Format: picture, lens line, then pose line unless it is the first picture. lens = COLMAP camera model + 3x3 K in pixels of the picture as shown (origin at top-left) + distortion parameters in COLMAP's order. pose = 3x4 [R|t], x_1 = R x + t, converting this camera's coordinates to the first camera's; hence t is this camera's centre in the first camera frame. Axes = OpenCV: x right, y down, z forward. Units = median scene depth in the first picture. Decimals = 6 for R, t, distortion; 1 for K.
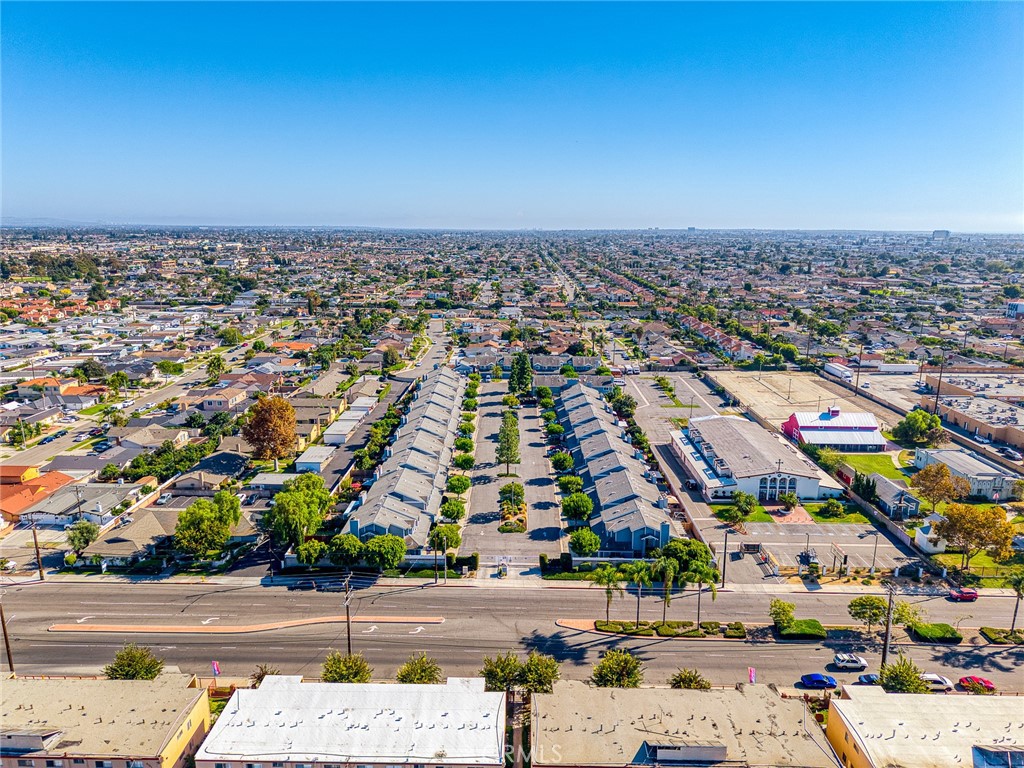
lens RADIAL K [[698.1, 0, 517.2], [0, 698.1, 380.1], [0, 0, 1]] dist [0.006259, -0.014951]
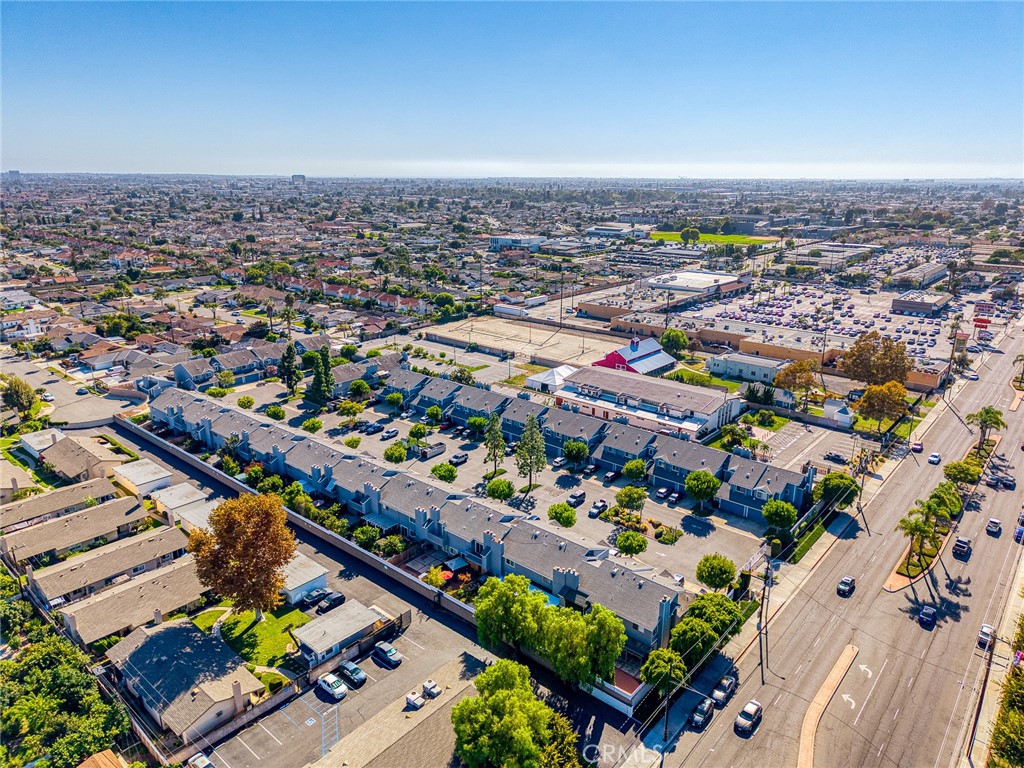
lens RADIAL K [[698.1, 0, 512.4], [0, 698.1, 390.5], [0, 0, 1]] dist [0.006259, -0.014951]
pose [[0.640799, -0.232859, 0.731541, -0.674944], [0.168349, 0.972318, 0.162035, -0.123802], [-0.749022, 0.019322, 0.662263, 0.541420]]
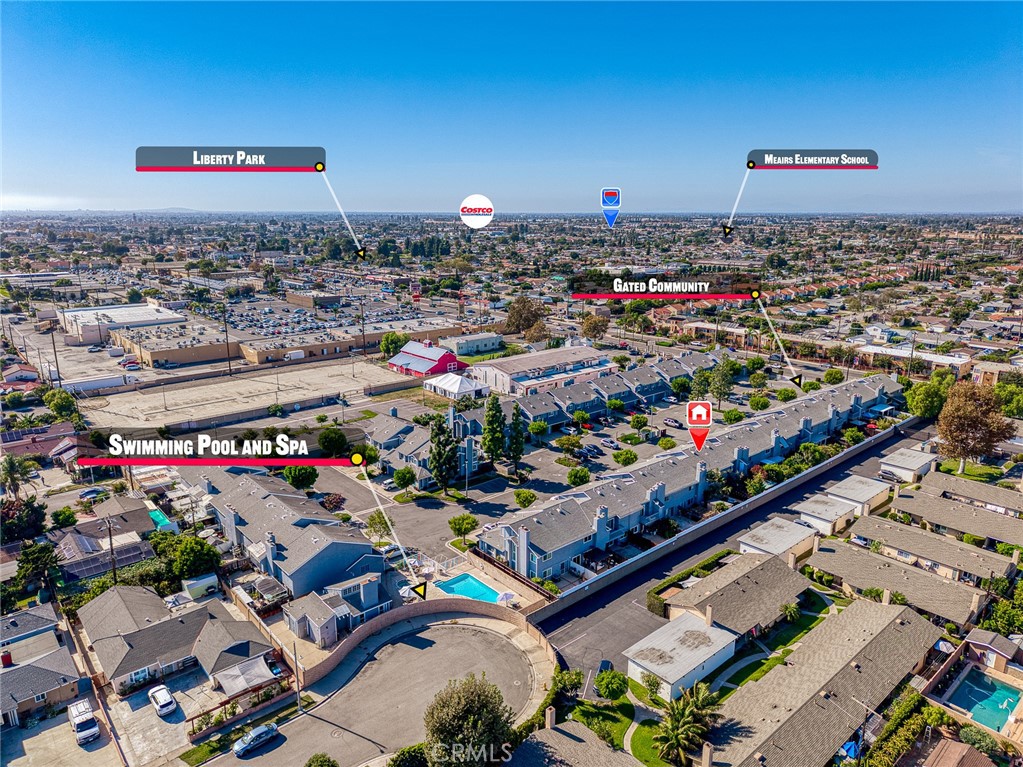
lens RADIAL K [[697.4, 0, 510.0], [0, 697.4, 383.5], [0, 0, 1]] dist [0.006259, -0.014951]
pose [[-0.661436, -0.194058, 0.724461, -0.648537], [0.160265, 0.907064, 0.389293, -0.427072], [-0.732678, 0.373599, -0.568865, 2.097767]]
